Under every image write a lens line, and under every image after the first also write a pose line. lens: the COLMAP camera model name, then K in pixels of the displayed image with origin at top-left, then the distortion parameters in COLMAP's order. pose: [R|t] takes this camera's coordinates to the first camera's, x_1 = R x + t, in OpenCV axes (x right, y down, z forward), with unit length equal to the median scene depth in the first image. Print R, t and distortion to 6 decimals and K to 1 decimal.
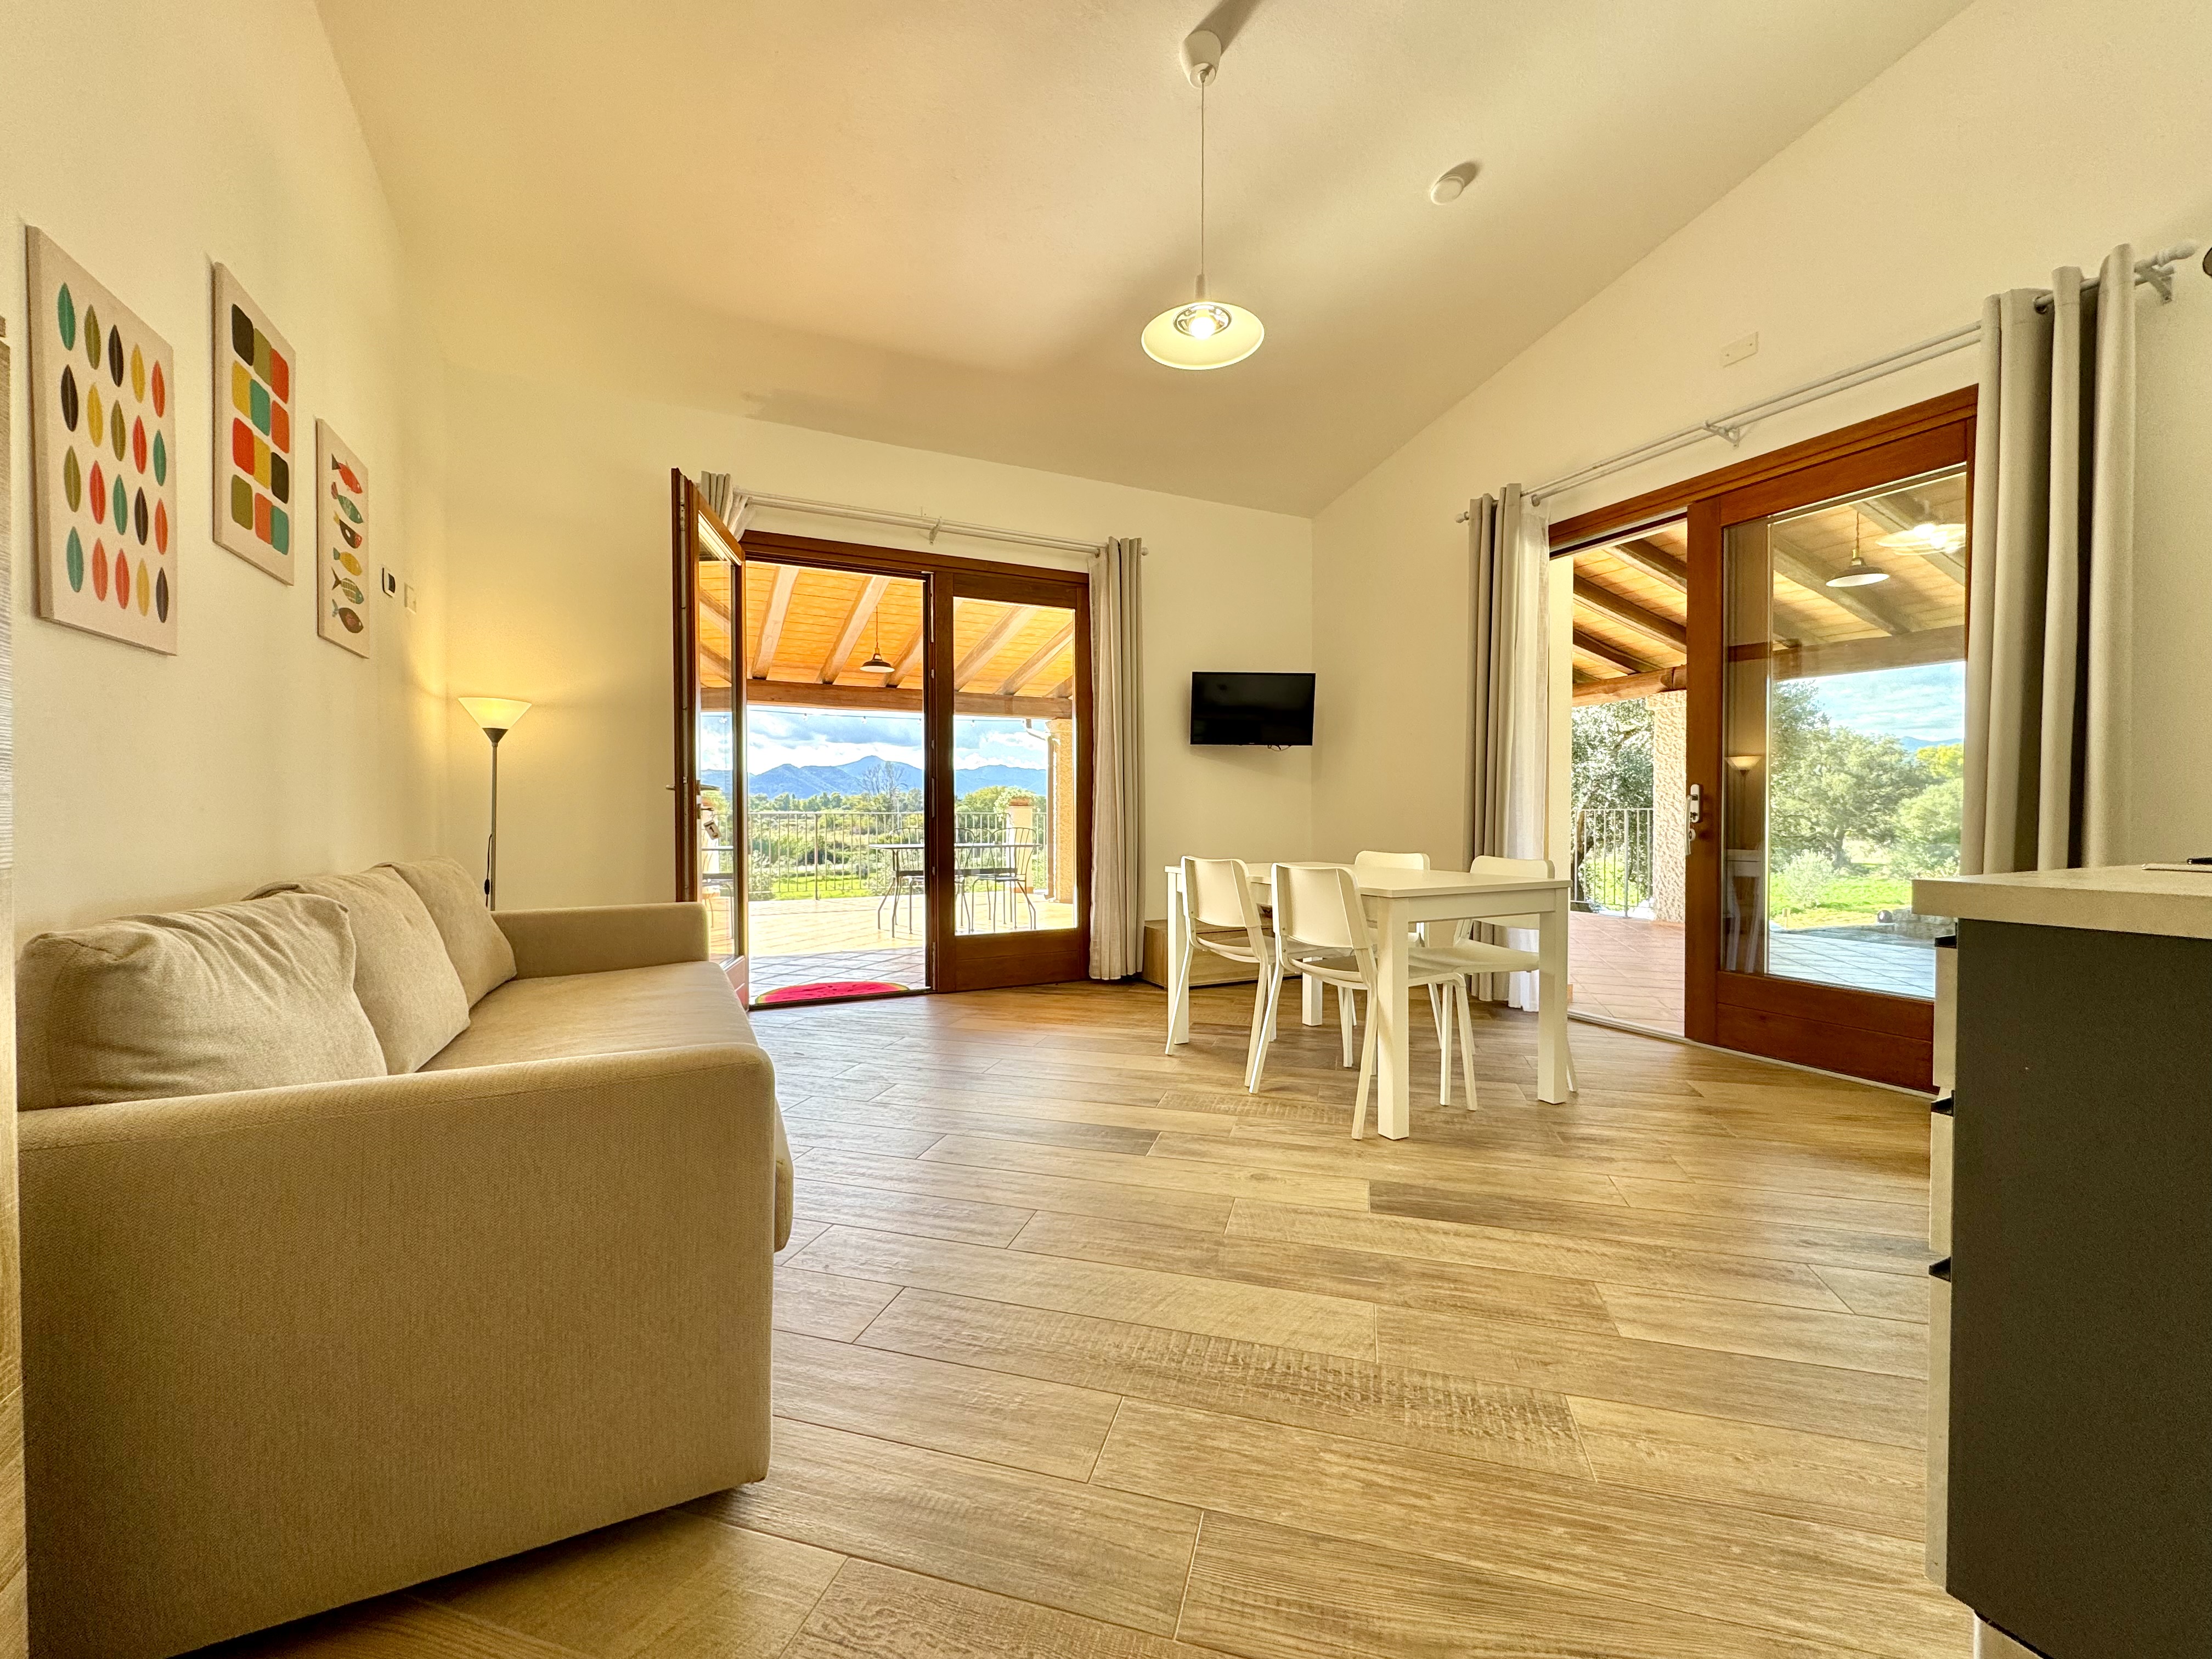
lens RADIAL K [[880.7, 0, 1105.6], [0, 880.7, 827.2], [0, 0, 1]] dist [-0.001618, 0.000119]
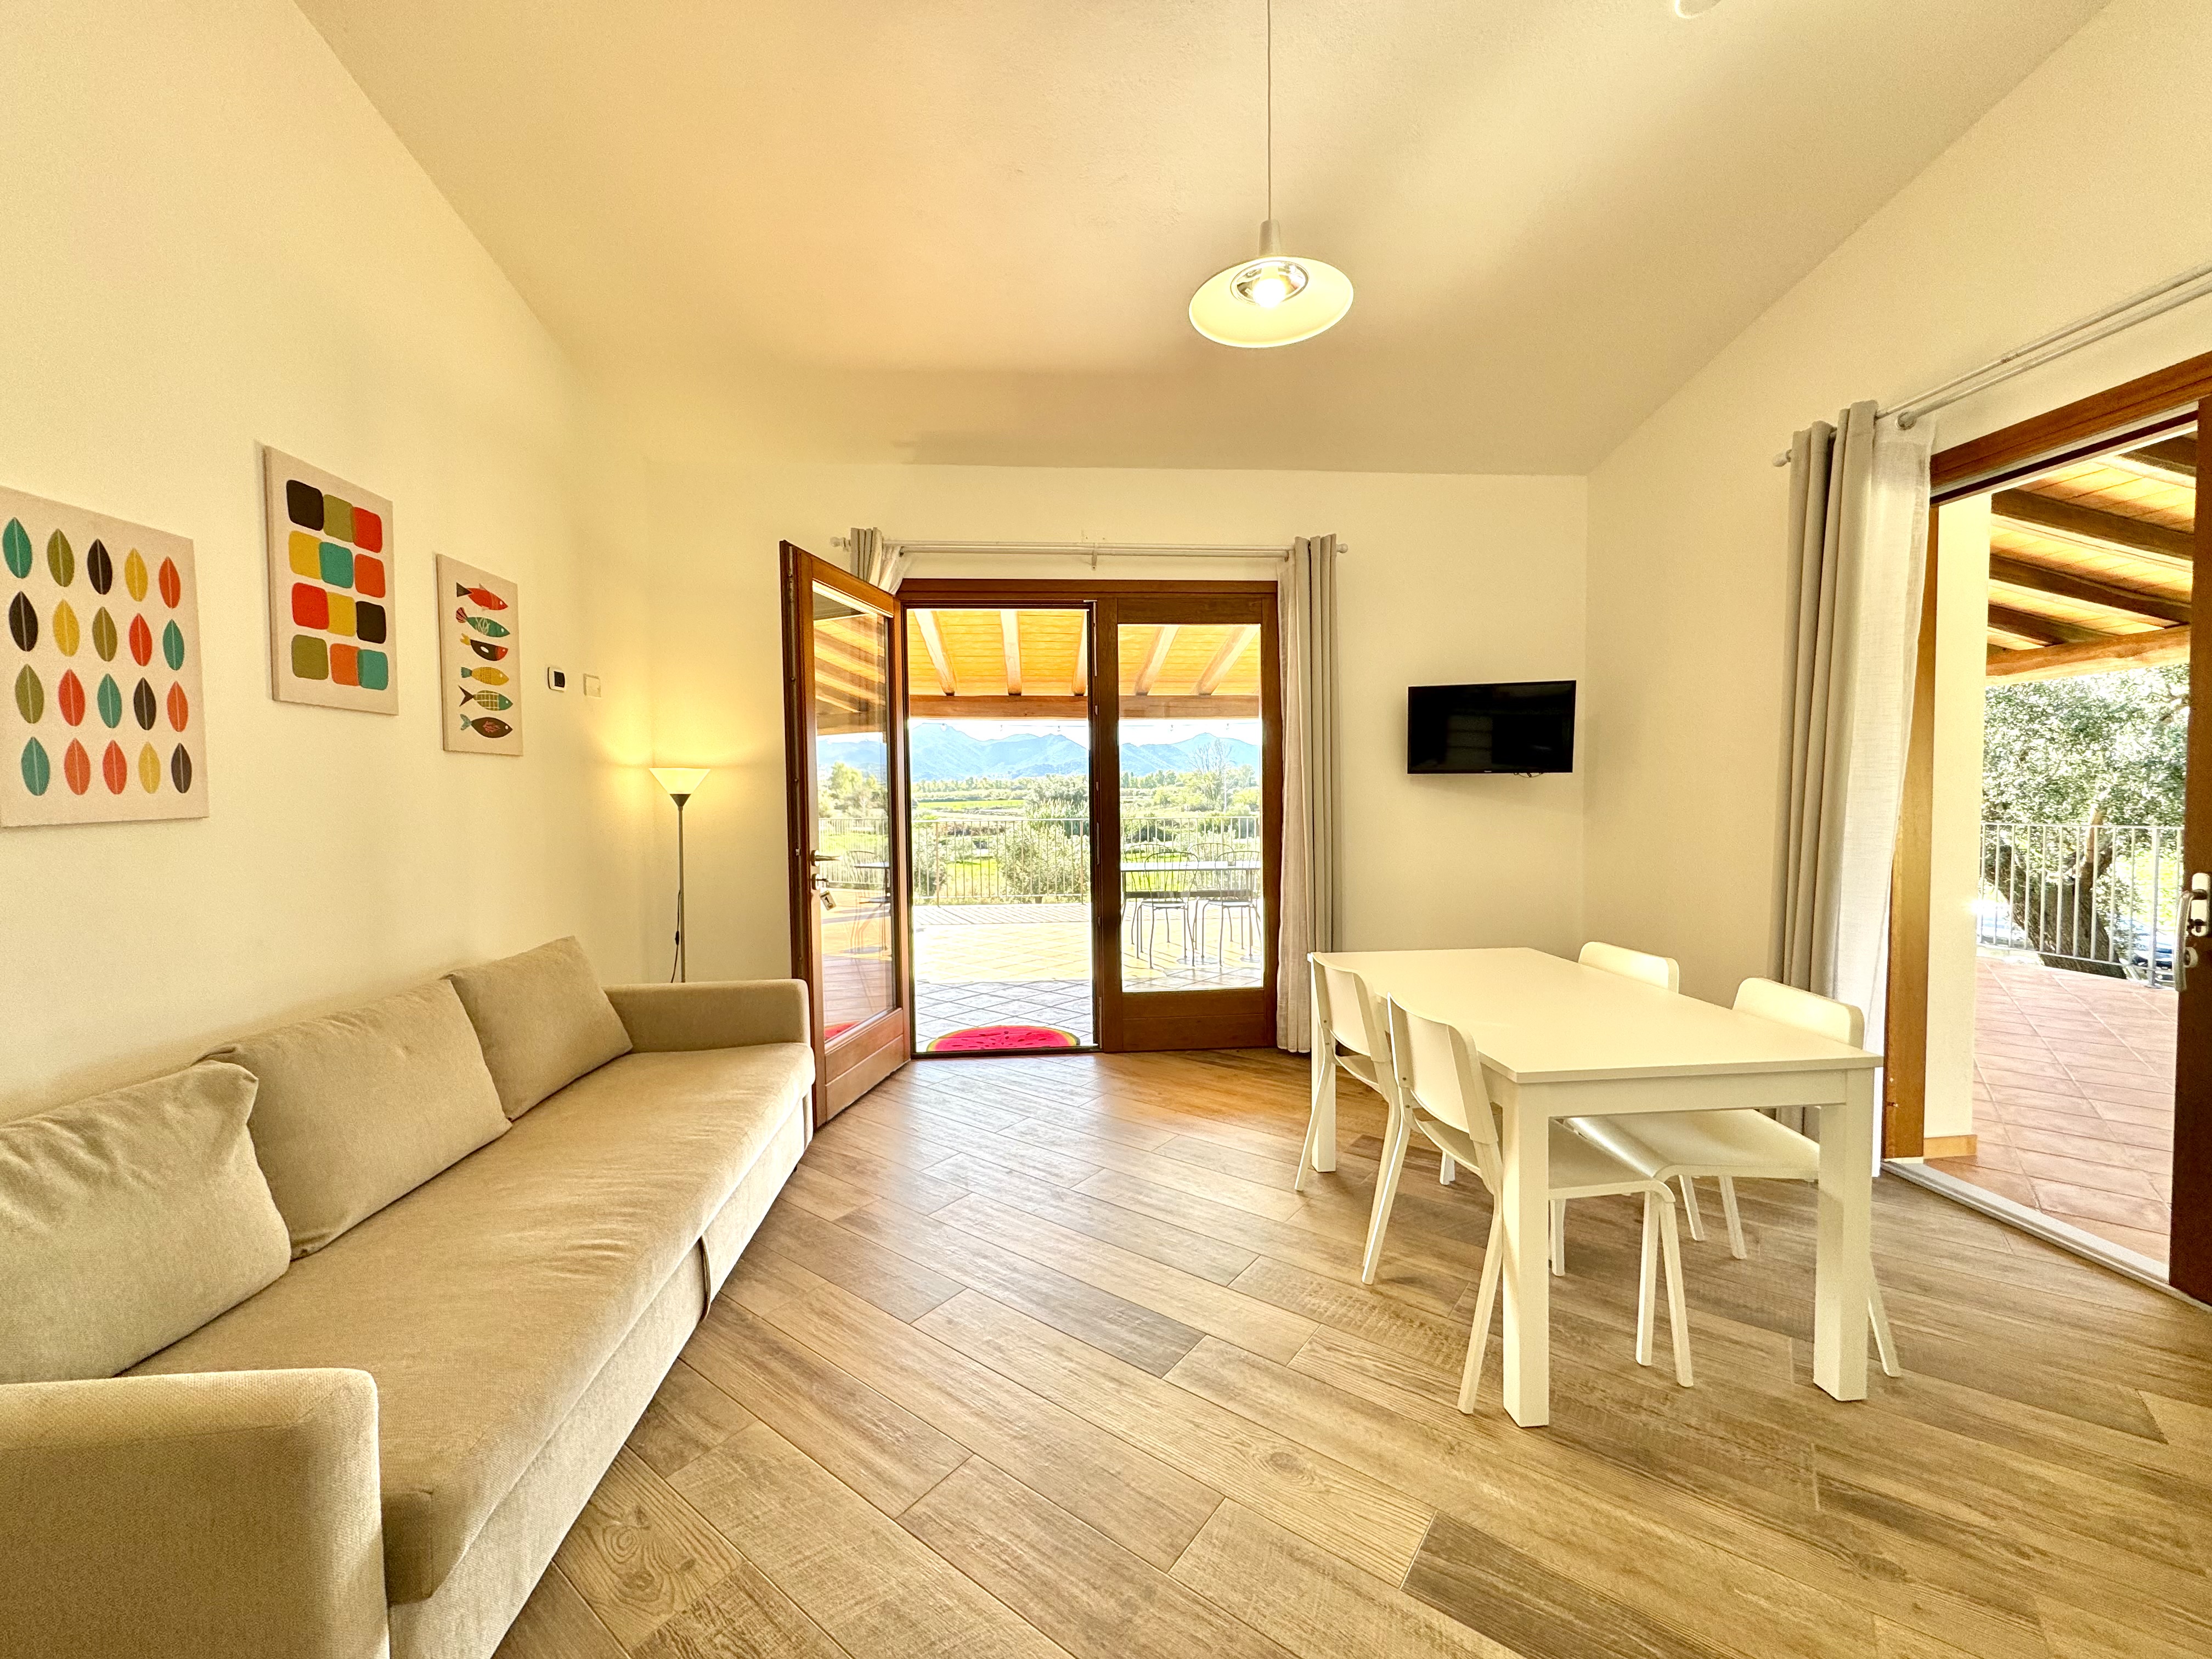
lens RADIAL K [[882.4, 0, 1106.2], [0, 882.4, 826.1], [0, 0, 1]] dist [0.000337, 0.000045]
pose [[0.932150, 0.004748, -0.362040, 0.164757], [0.004874, 0.999659, 0.025660, -0.083554], [0.362039, -0.025684, 0.931809, 0.148822]]
